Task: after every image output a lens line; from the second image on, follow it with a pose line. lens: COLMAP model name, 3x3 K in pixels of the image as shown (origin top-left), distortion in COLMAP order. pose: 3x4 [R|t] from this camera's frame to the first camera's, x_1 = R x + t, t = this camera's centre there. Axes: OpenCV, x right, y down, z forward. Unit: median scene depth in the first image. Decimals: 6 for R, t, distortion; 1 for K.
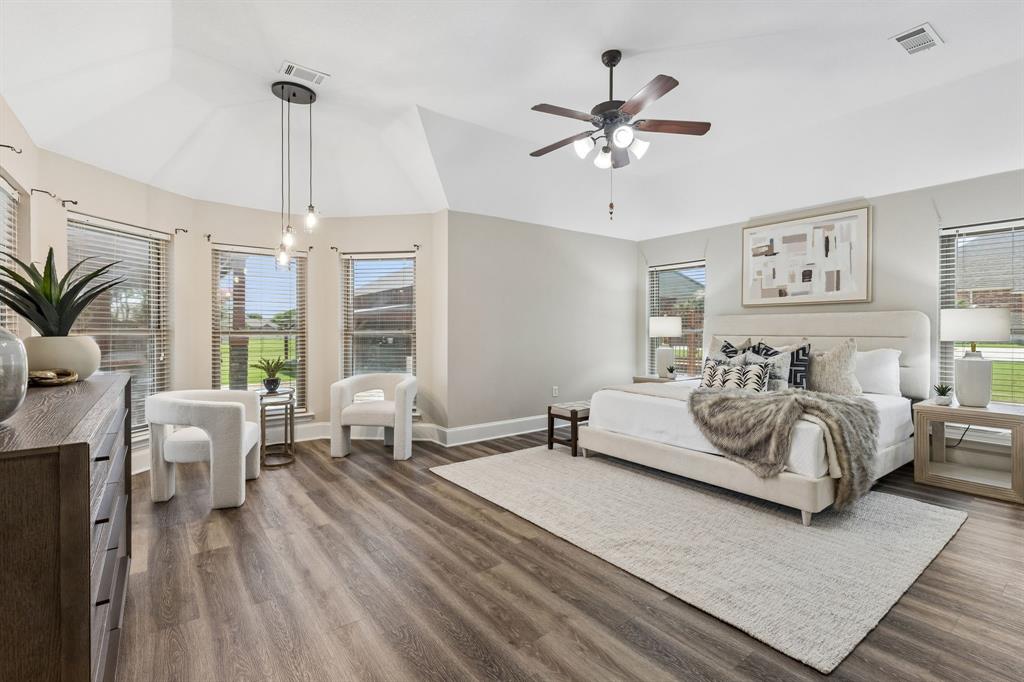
lens RADIAL K [[465.9, 0, 512.7], [0, 465.9, 333.3], [0, 0, 1]] dist [0.007838, -0.000503]
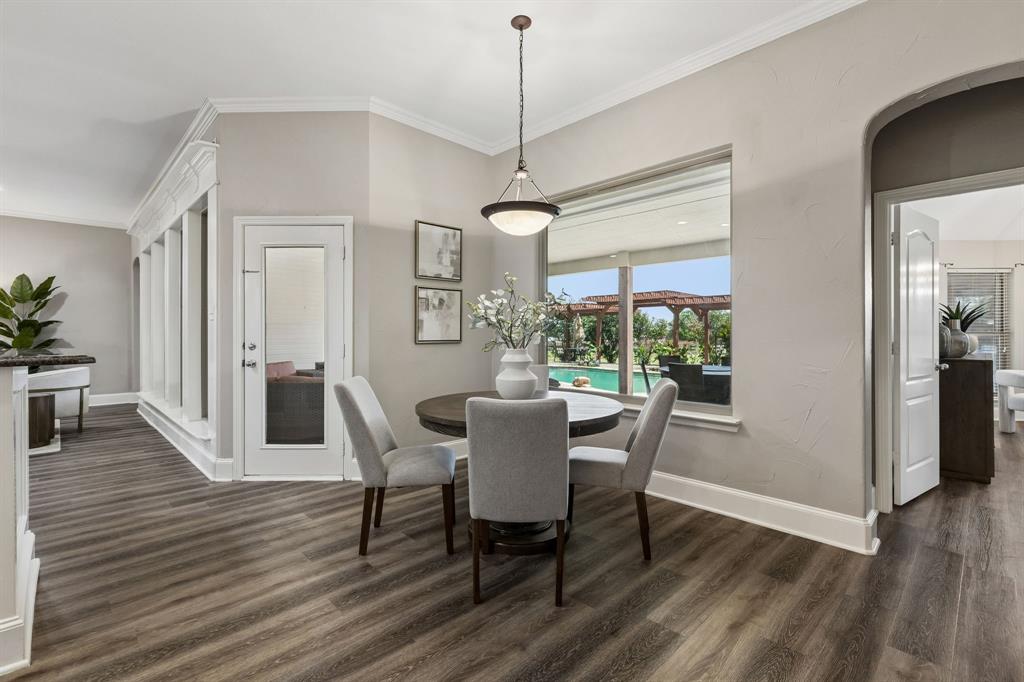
lens RADIAL K [[465.9, 0, 511.7], [0, 465.9, 334.2], [0, 0, 1]] dist [0.007838, -0.000503]
pose [[0.133581, -0.000122, -0.991038, 0.369864], [0.000669, 1.000000, -0.000033, 0.001804], [0.991038, -0.000658, 0.133581, -0.531420]]
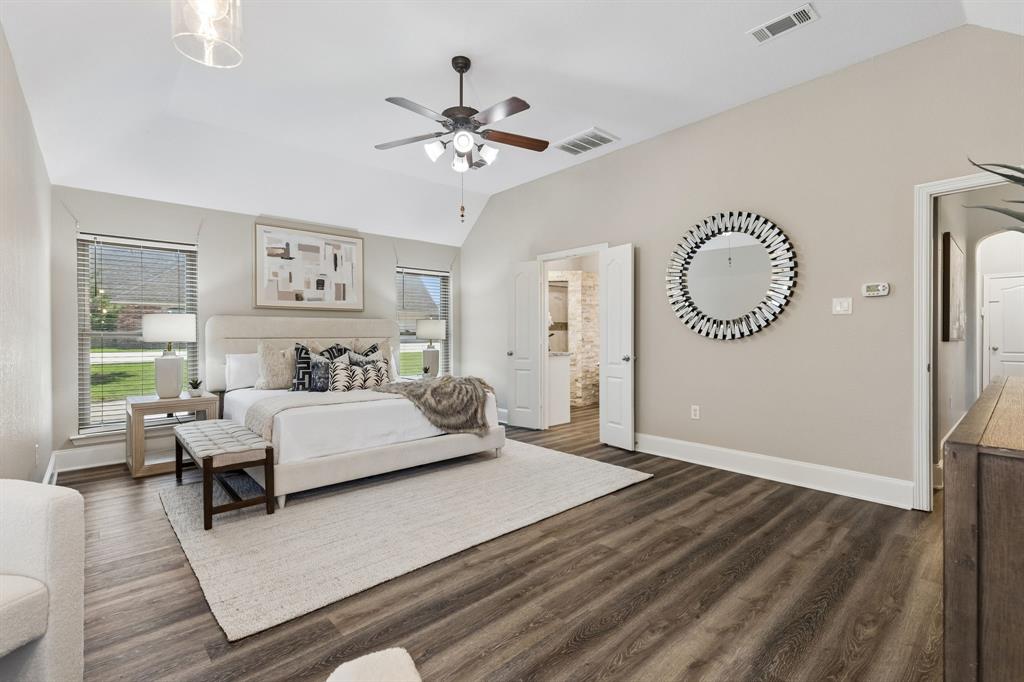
lens RADIAL K [[465.9, 0, 512.9], [0, 465.9, 339.9], [0, 0, 1]] dist [0.007838, -0.000503]
pose [[-0.089961, -0.011341, 0.995881, -0.789062], [0.009393, 0.999881, 0.012235, 0.002606], [-0.995901, 0.010455, -0.089844, 0.941058]]
